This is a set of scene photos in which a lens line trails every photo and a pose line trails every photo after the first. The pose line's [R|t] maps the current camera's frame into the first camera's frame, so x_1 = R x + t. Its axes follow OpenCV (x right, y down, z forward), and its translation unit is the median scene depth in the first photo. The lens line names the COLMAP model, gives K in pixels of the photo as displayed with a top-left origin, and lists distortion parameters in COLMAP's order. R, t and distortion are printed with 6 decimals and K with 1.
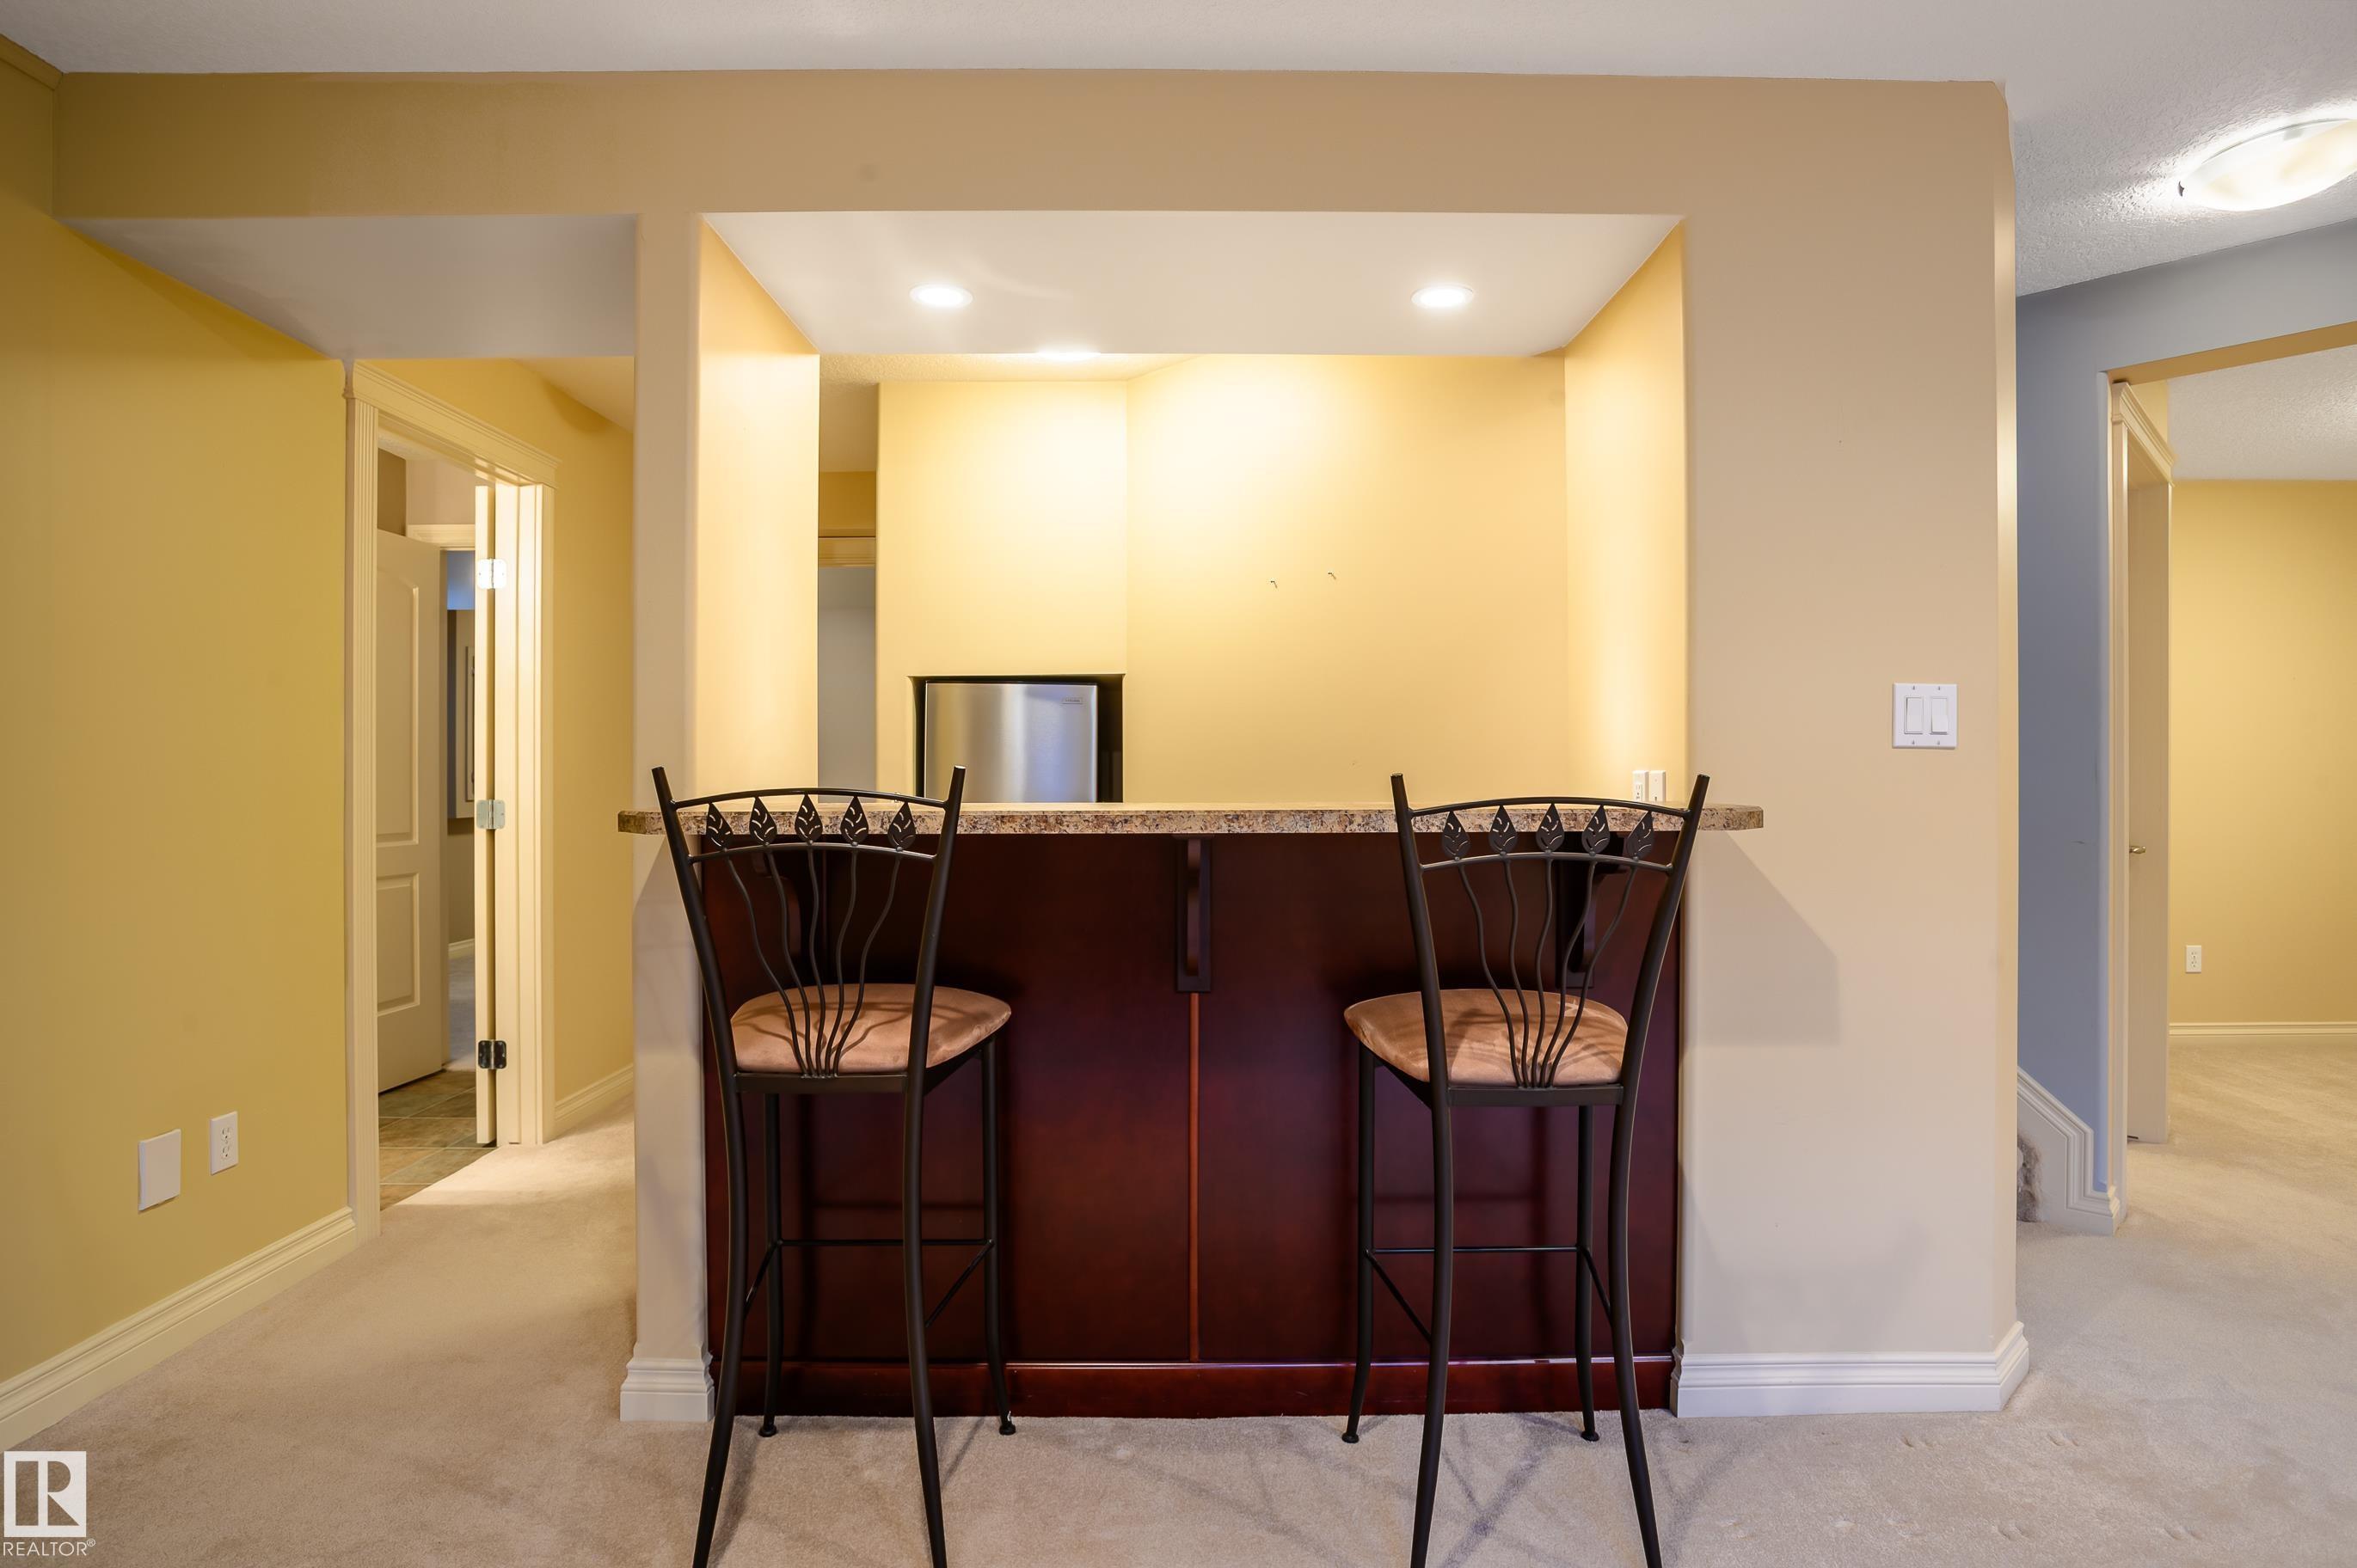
lens RADIAL K [[1225.5, 0, 1201.1], [0, 1225.5, 766.7], [0, 0, 1]] dist [0.015105, -0.008876]
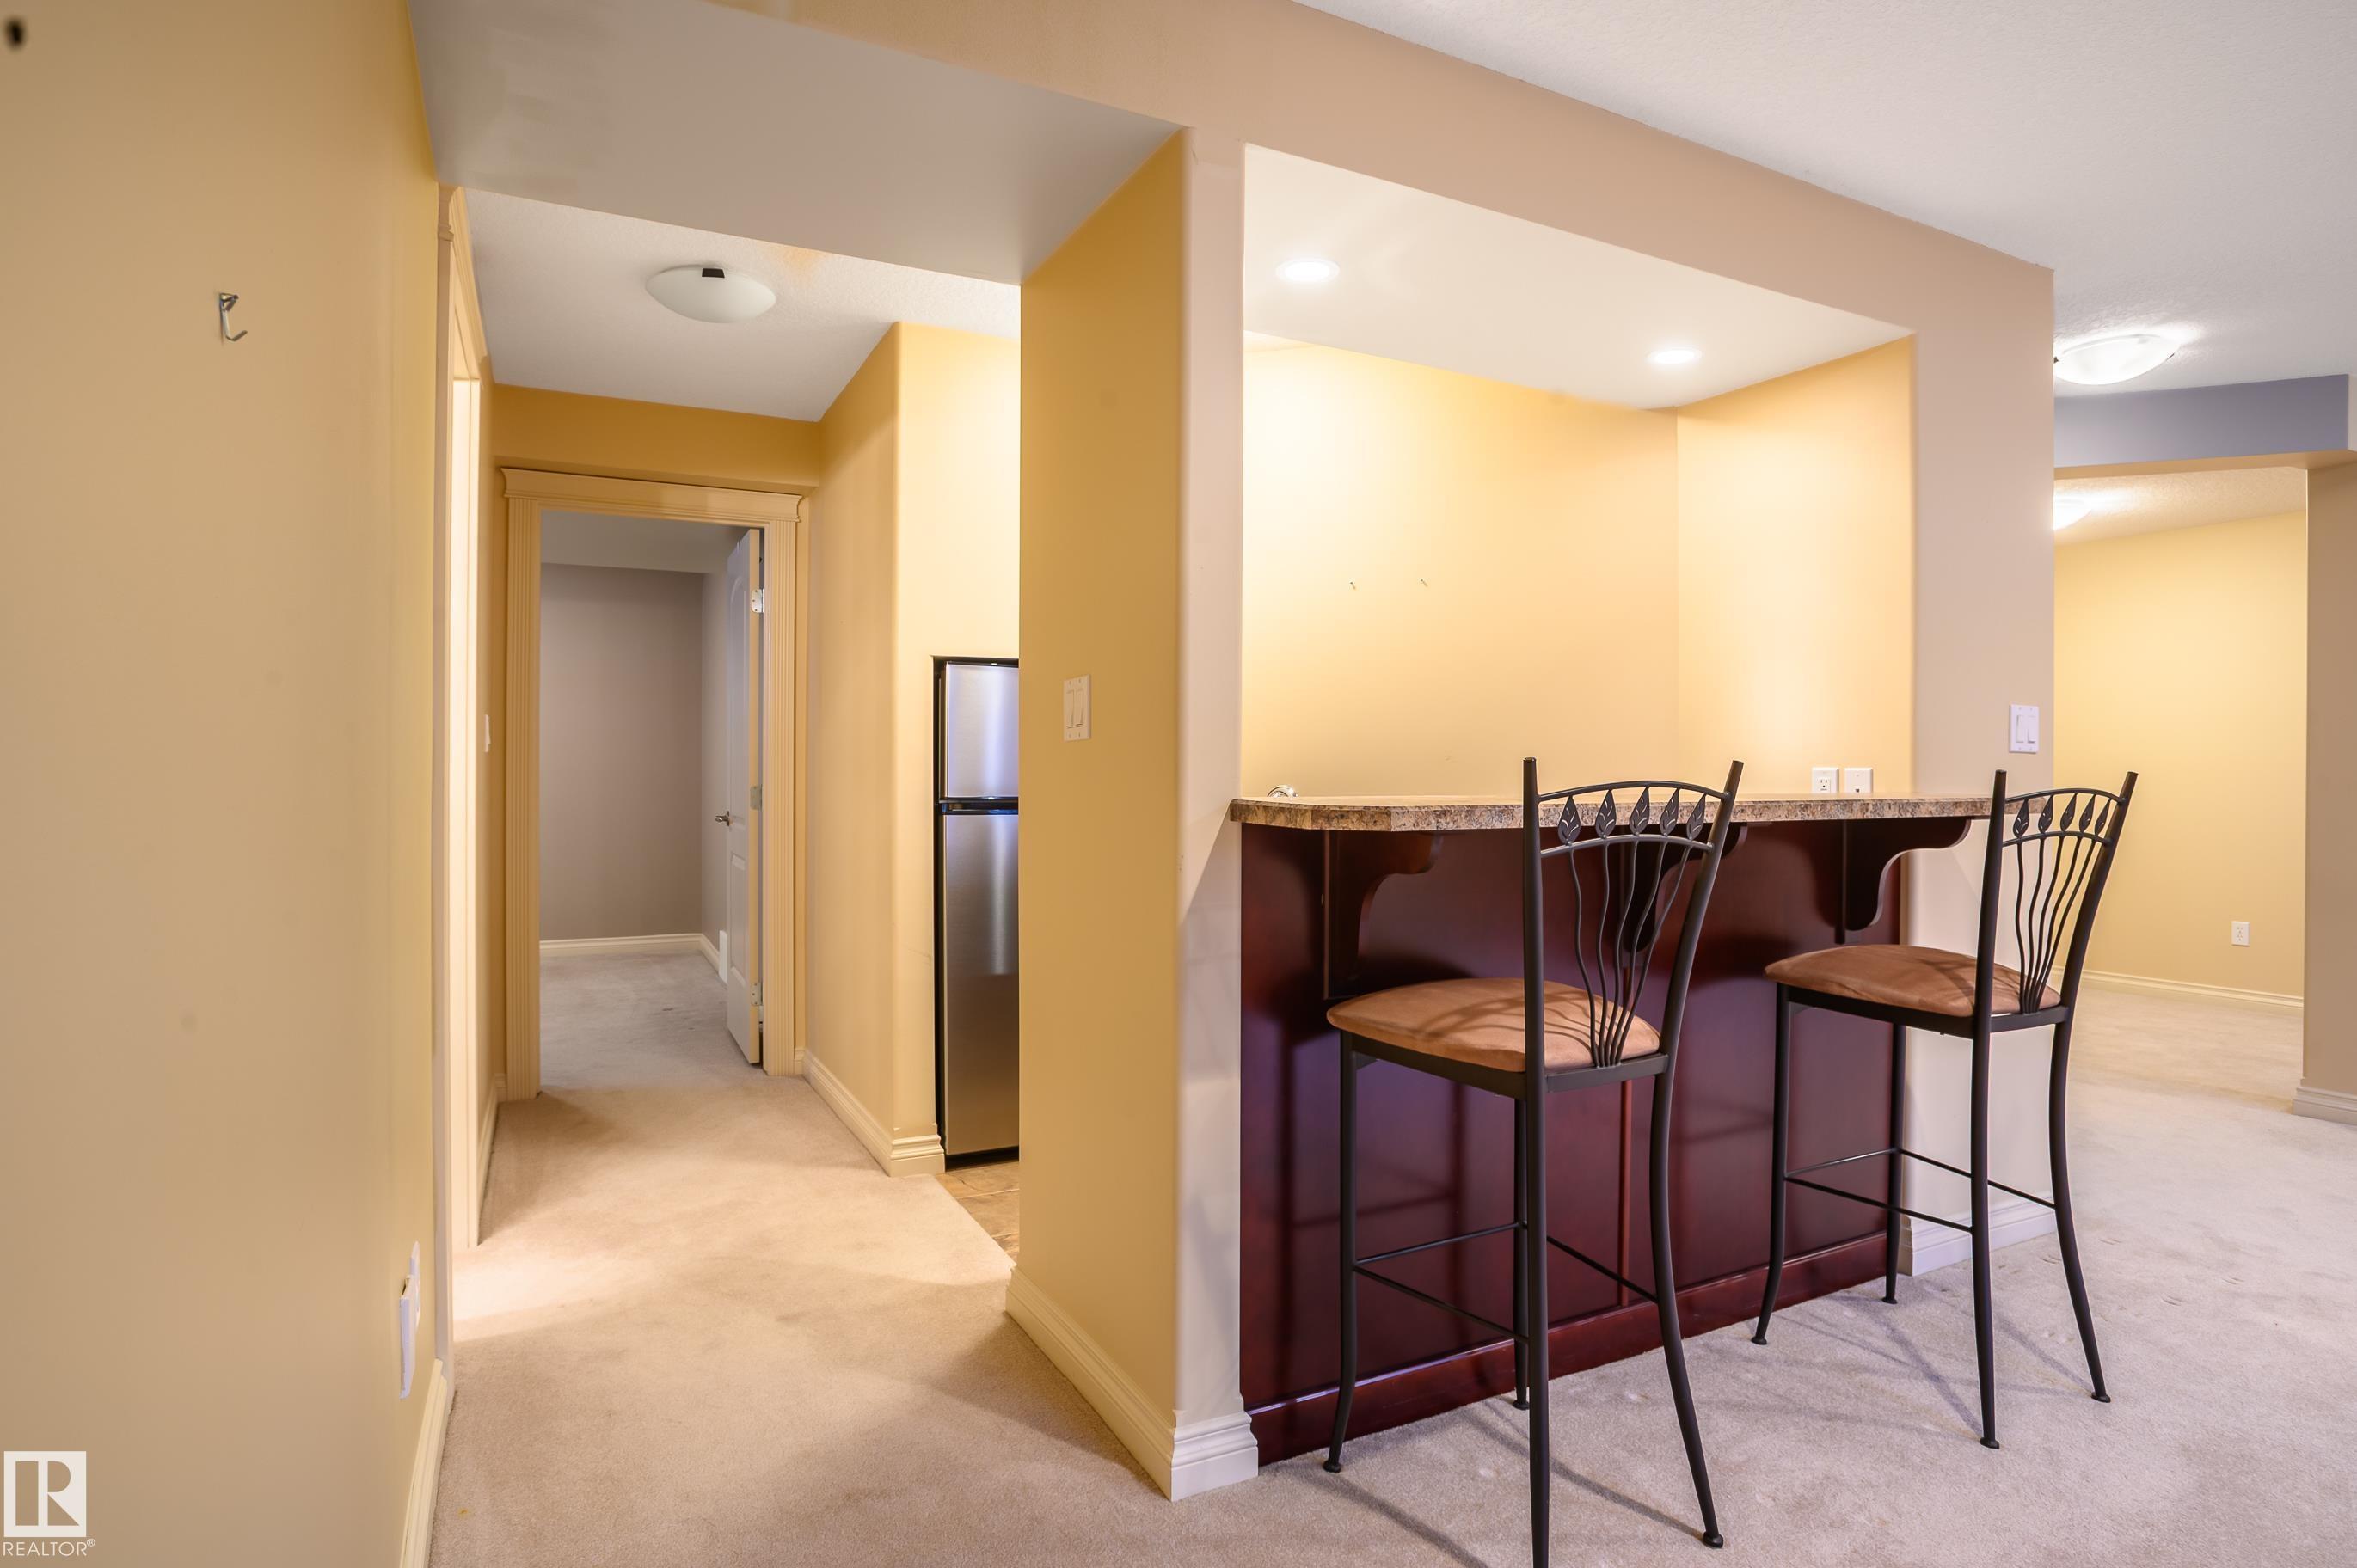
lens RADIAL K [[1225.5, 0, 1250.7], [0, 1225.5, 782.8], [0, 0, 1]] dist [0.015105, -0.008876]
pose [[0.891880, -0.001656, 0.452269, -0.777127], [-0.002289, 0.999964, 0.008177, 0.008414], [-0.452266, -0.008328, 0.891844, 0.173052]]
